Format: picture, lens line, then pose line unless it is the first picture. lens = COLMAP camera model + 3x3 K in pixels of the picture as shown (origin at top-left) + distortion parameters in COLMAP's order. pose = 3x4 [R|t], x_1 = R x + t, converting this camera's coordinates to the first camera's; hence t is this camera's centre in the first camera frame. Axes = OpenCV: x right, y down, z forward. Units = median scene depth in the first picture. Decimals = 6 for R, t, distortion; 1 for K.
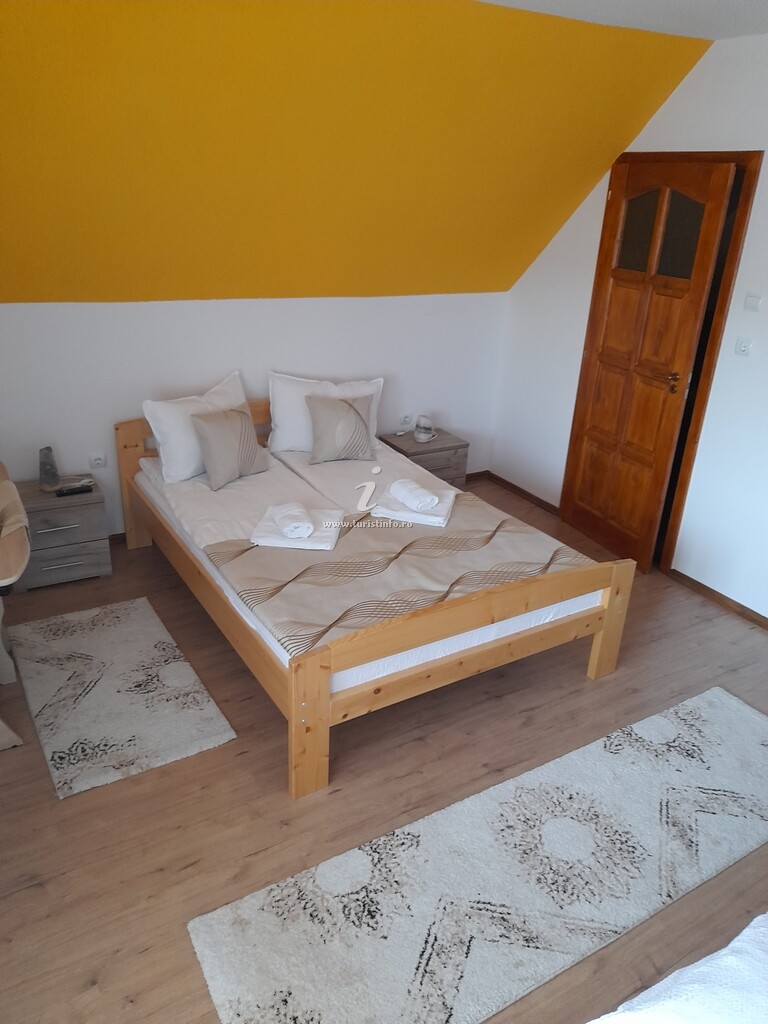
lens RADIAL K [[752.0, 0, 391.6], [0, 752.0, 516.0], [0, 0, 1]] dist [0.062782, -0.054688]
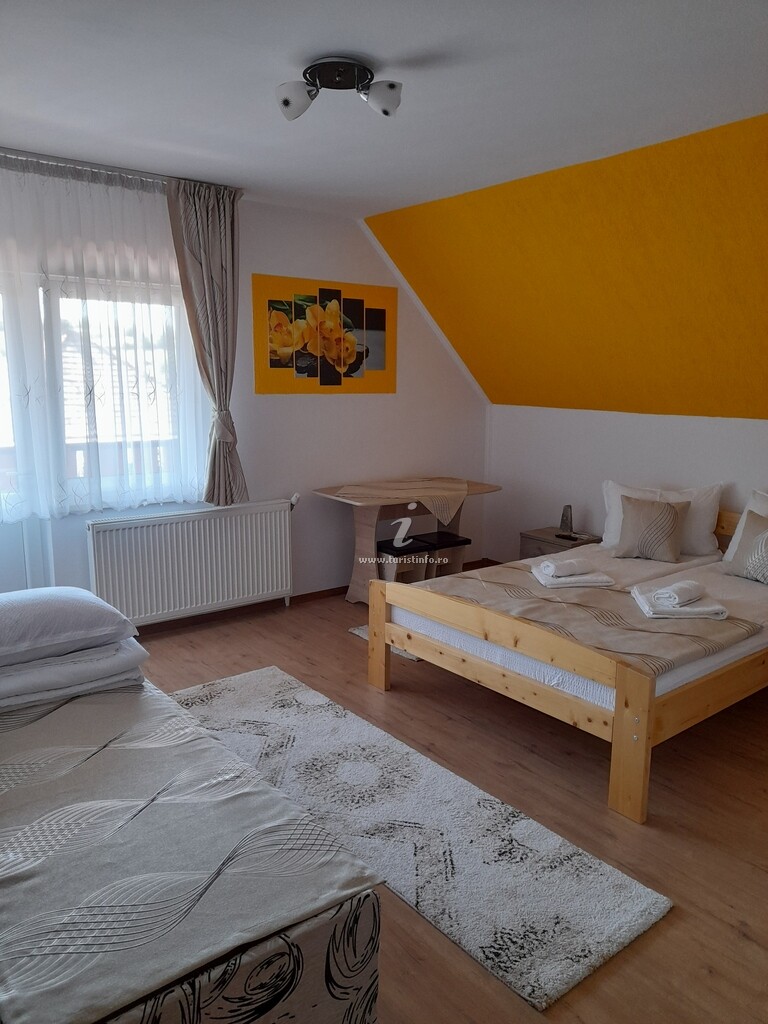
lens RADIAL K [[752.0, 0, 391.6], [0, 752.0, 516.0], [0, 0, 1]] dist [0.062782, -0.054688]
pose [[0.134080, 0.136912, -0.981467, 1.169200], [-0.398142, 0.914401, 0.073165, -0.054641], [0.907472, 0.380953, 0.177114, 0.572661]]
